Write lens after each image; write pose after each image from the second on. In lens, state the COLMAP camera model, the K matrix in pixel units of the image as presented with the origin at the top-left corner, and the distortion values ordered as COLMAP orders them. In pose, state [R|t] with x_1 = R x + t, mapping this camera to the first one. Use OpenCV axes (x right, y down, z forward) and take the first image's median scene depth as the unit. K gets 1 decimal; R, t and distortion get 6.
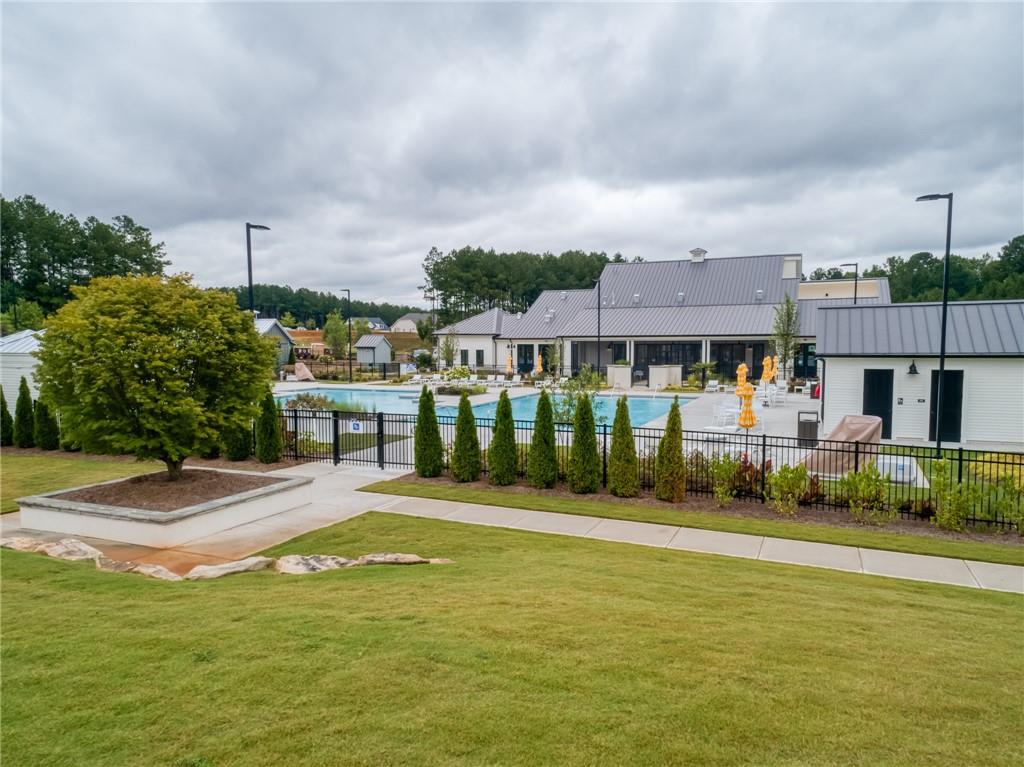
lens RADIAL K [[674.1, 0, 513.5], [0, 674.1, 384.6], [0, 0, 1]] dist [0.007704, -0.009811]
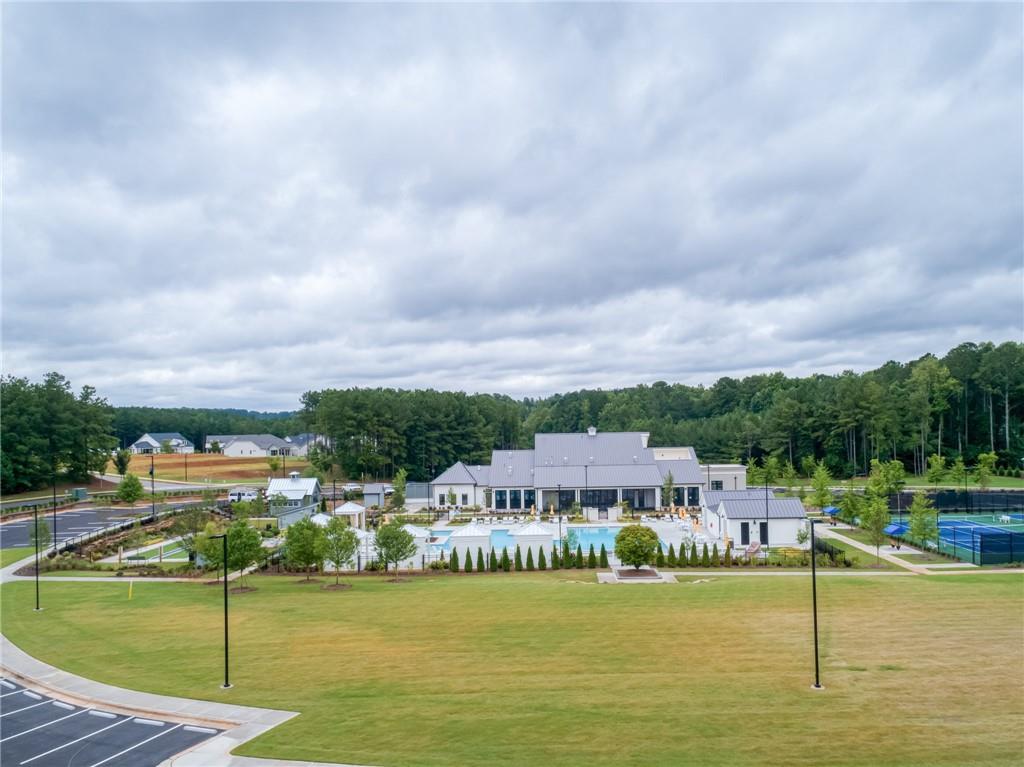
lens RADIAL K [[674.1, 0, 511.2], [0, 674.1, 384.3], [0, 0, 1]] dist [0.007704, -0.009811]
pose [[0.943200, 0.003686, 0.332205, -0.462366], [0.044384, 0.989577, -0.136995, -0.083808], [-0.329247, 0.143958, 0.933205, -0.503346]]
